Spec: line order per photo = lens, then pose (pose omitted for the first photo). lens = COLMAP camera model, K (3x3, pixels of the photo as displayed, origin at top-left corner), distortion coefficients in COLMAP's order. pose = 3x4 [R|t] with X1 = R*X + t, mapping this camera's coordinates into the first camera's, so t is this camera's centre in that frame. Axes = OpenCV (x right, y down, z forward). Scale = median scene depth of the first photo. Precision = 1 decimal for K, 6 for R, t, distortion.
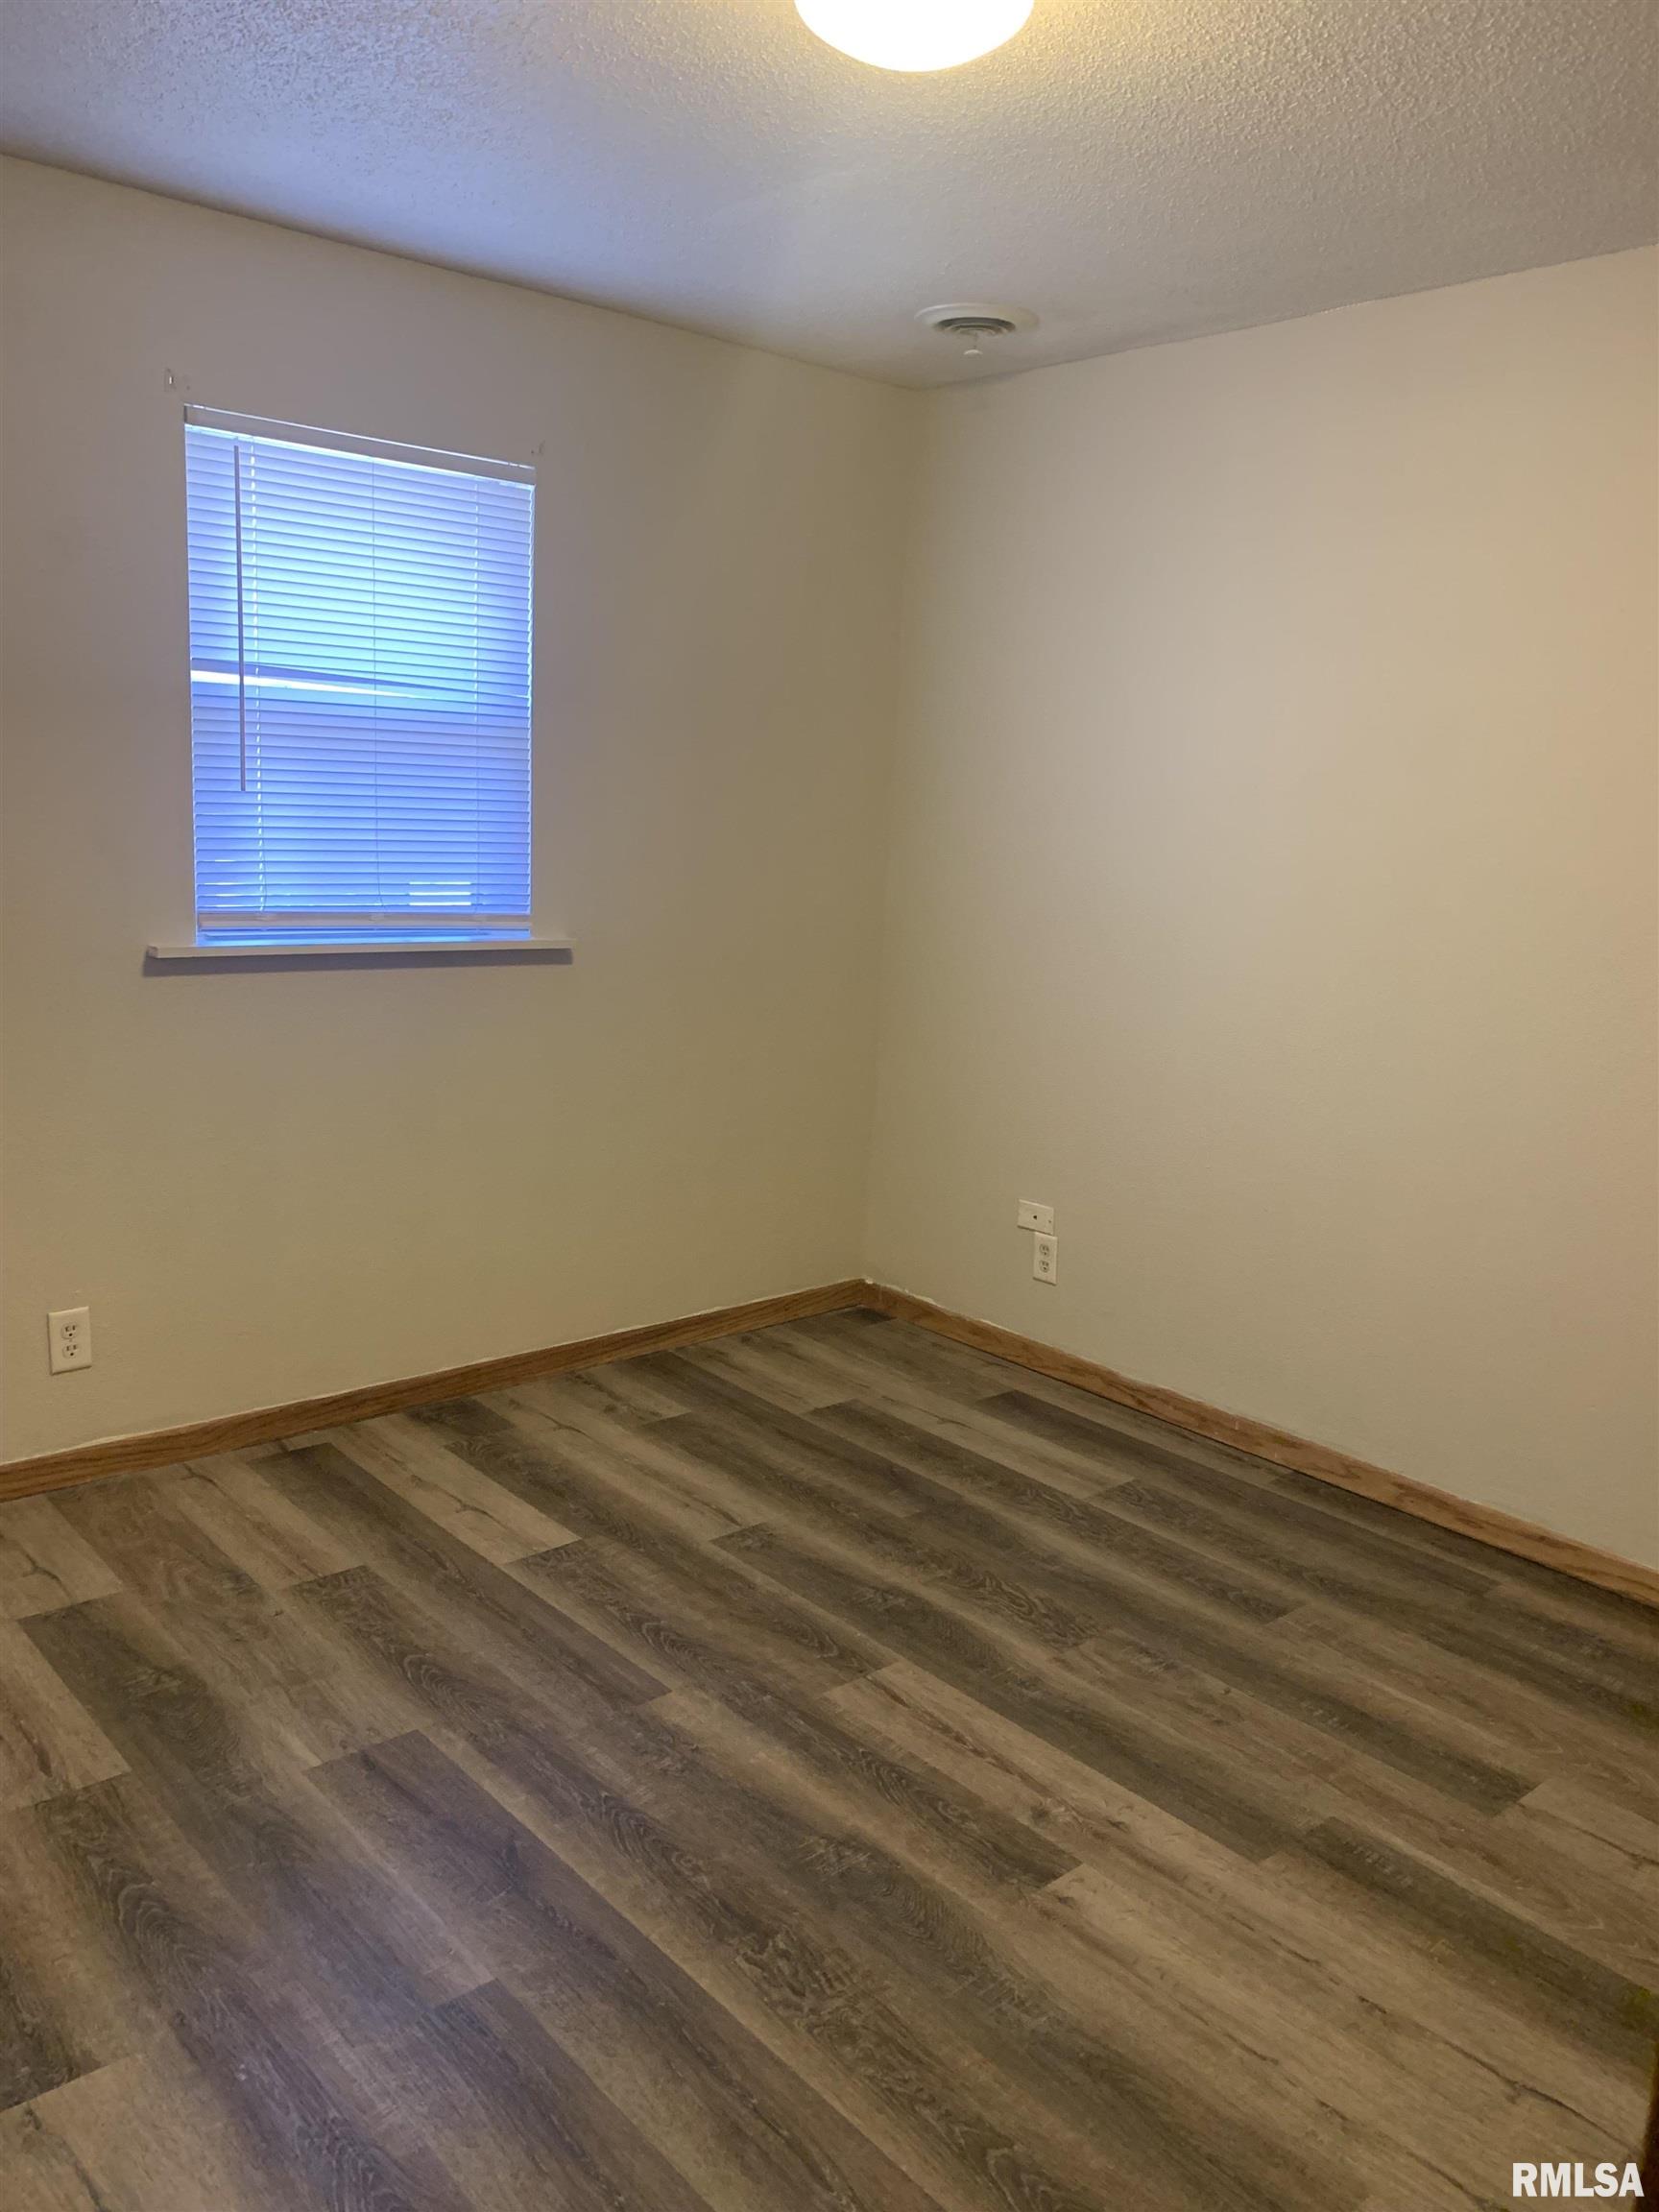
lens RADIAL K [[1690.6, 0, 799.5], [0, 1690.6, 1125.2], [0, 0, 1]] dist [0.016477, -0.006653]
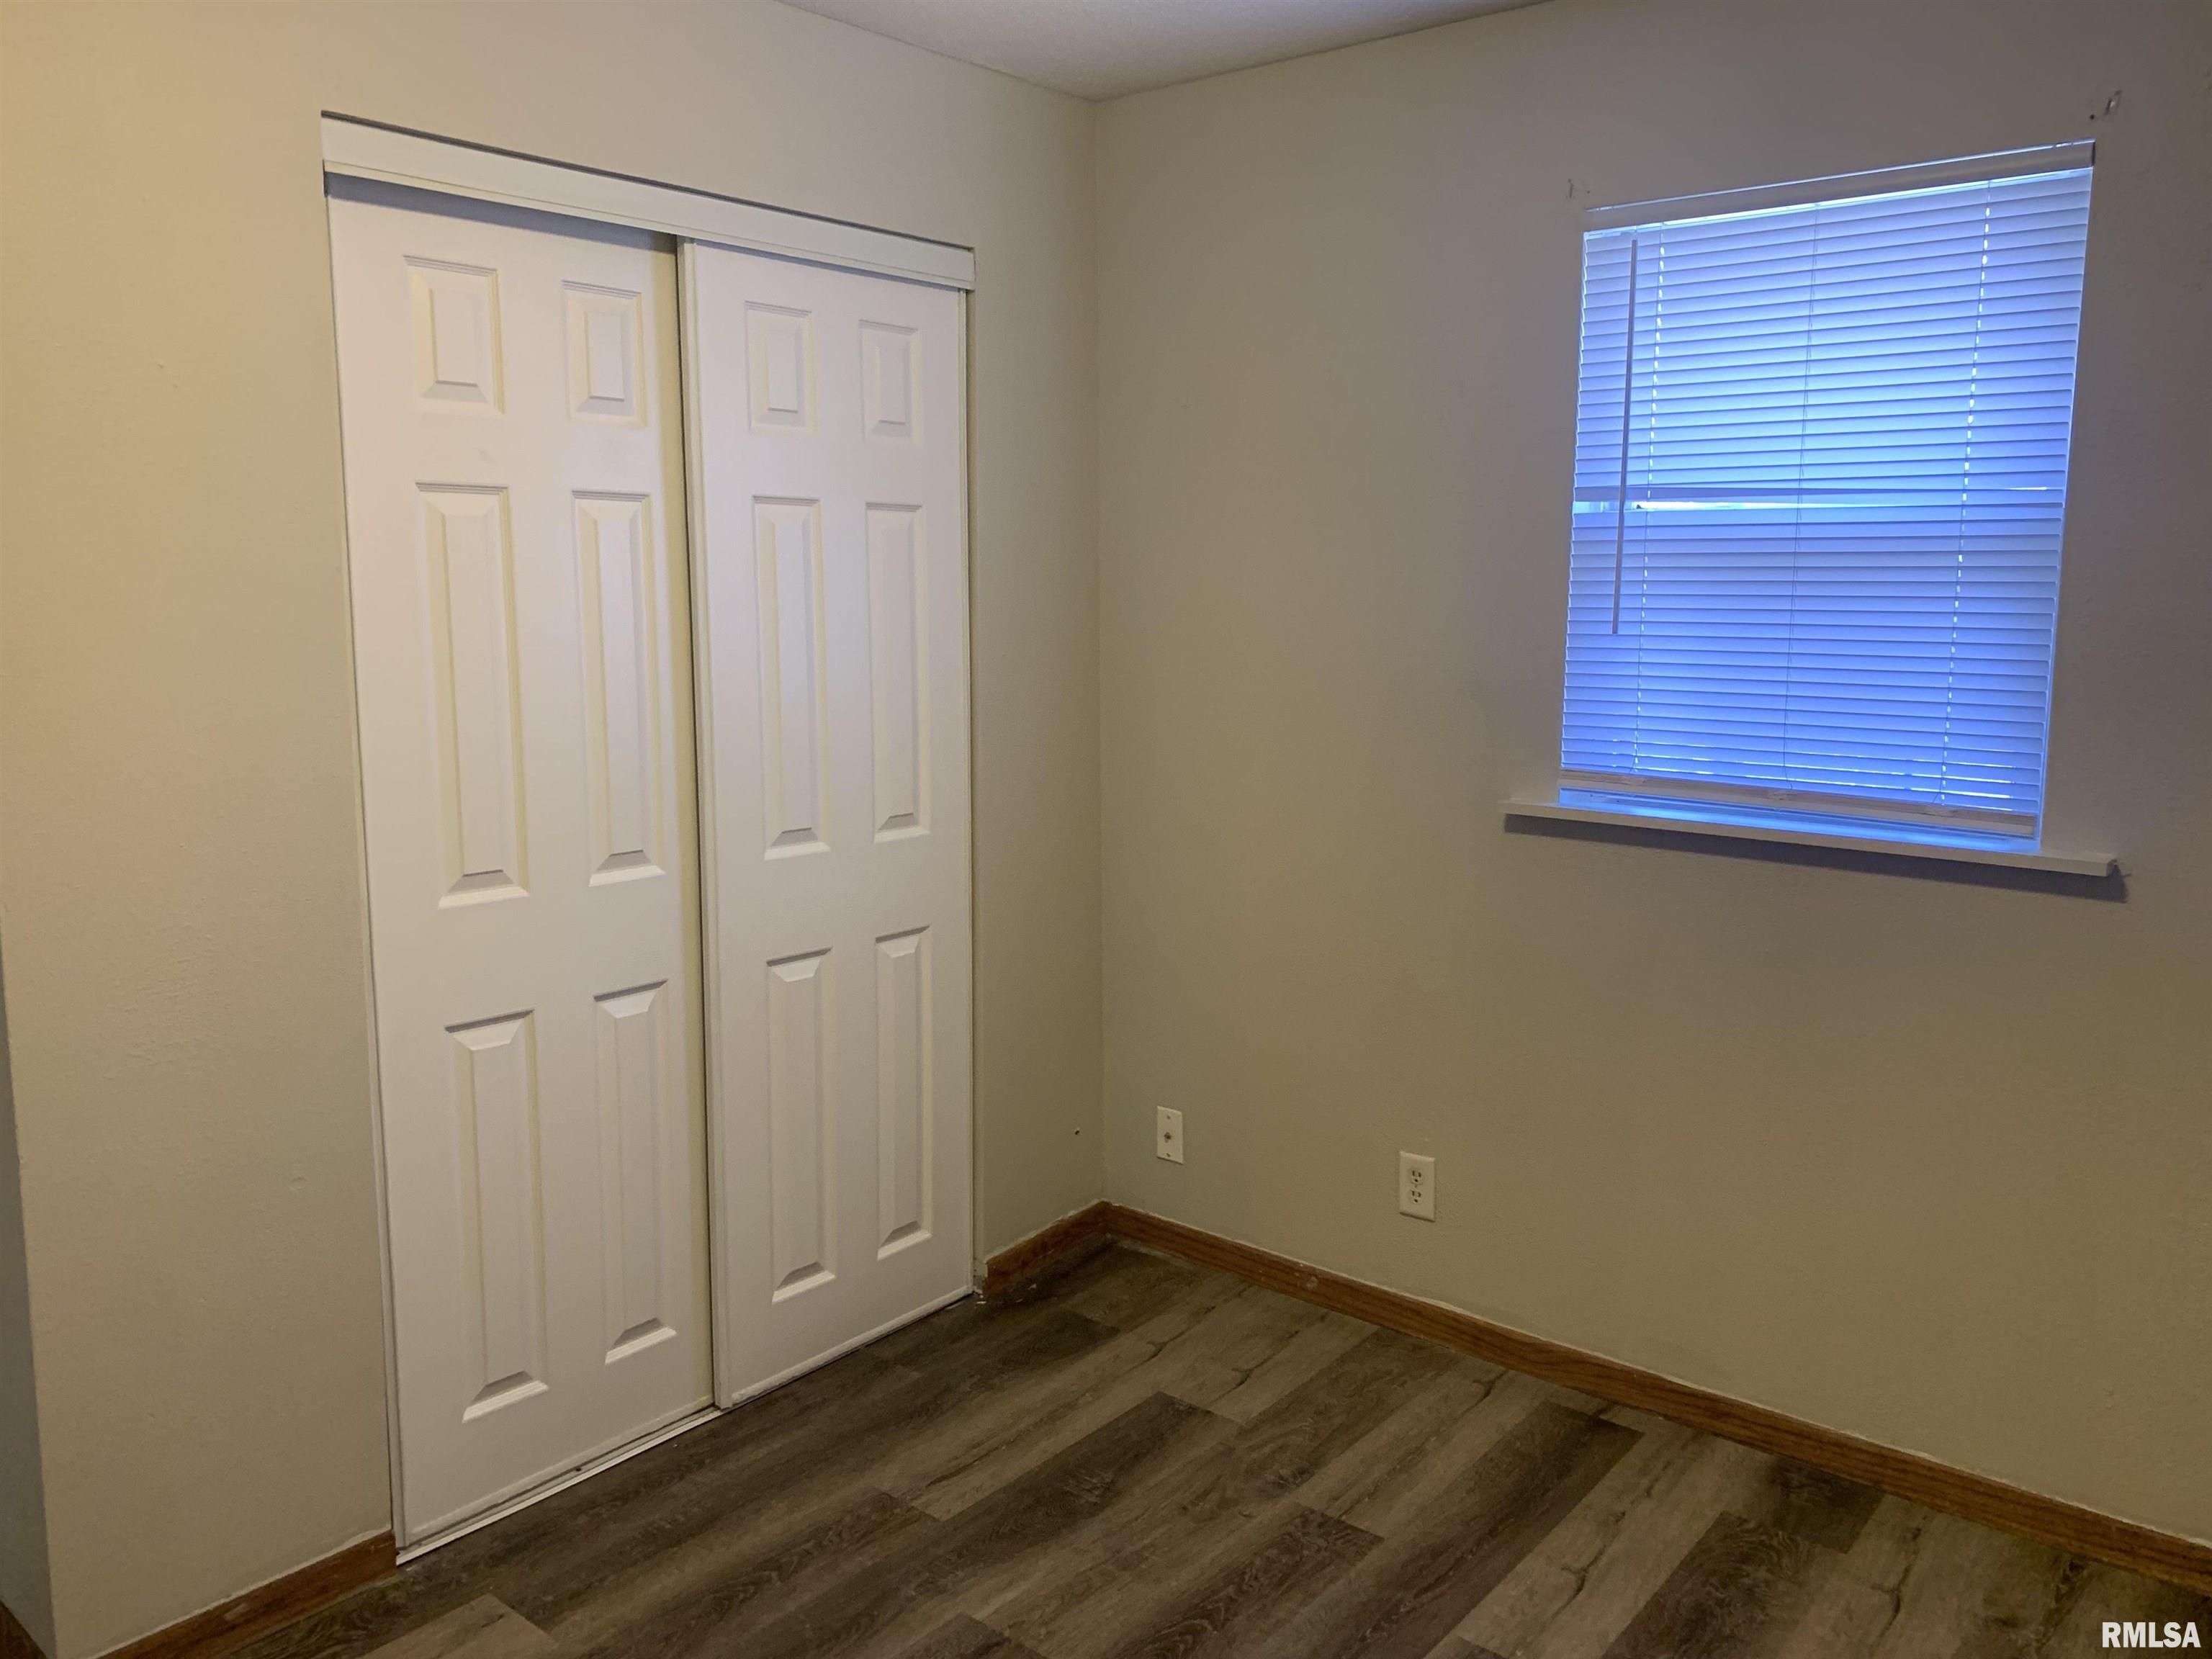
lens RADIAL K [[1690.6, 0, 1102.0], [0, 1690.6, 816.9], [0, 0, 1]] dist [0.016477, -0.006653]
pose [[0.178363, 0.104525, -0.978397, 0.474396], [-0.190706, 0.979160, 0.069841, -0.116659], [0.965307, 0.174129, 0.194580, 0.597041]]
